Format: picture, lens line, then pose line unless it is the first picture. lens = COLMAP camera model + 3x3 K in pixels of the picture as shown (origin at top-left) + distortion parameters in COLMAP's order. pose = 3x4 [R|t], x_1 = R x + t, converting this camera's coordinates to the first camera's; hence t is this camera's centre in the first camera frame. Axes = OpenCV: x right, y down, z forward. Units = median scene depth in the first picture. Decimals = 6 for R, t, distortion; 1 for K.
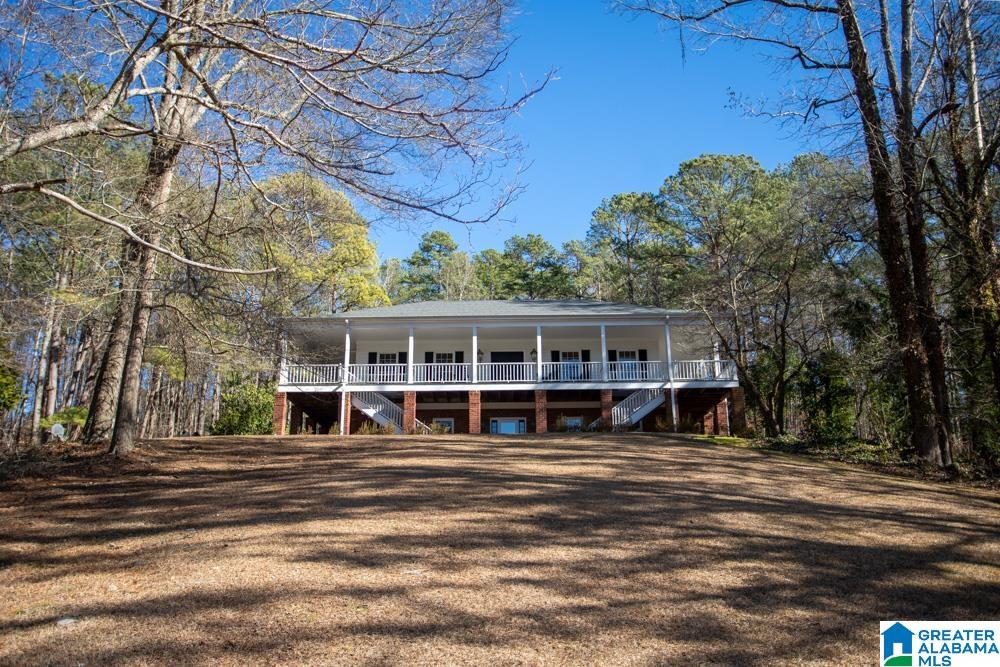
lens RADIAL K [[811.5, 0, 500.0], [0, 811.5, 333.5], [0, 0, 1]] dist [-0.000651, -0.000332]
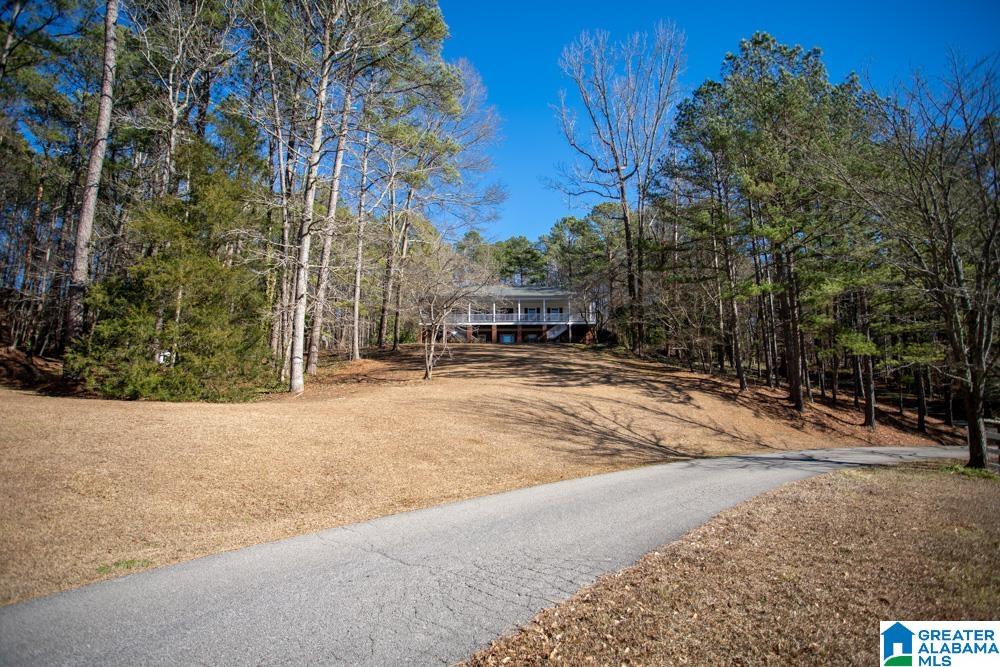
lens RADIAL K [[491.0, 0, 500.0], [0, 491.0, 333.5], [0, 0, 1]] dist [0.000036, -0.000002]
pose [[0.999934, 0.004033, -0.010716, 0.004214], [-0.002680, 0.992349, 0.123437, -0.094792], [0.011132, -0.123400, 0.992295, -0.556402]]
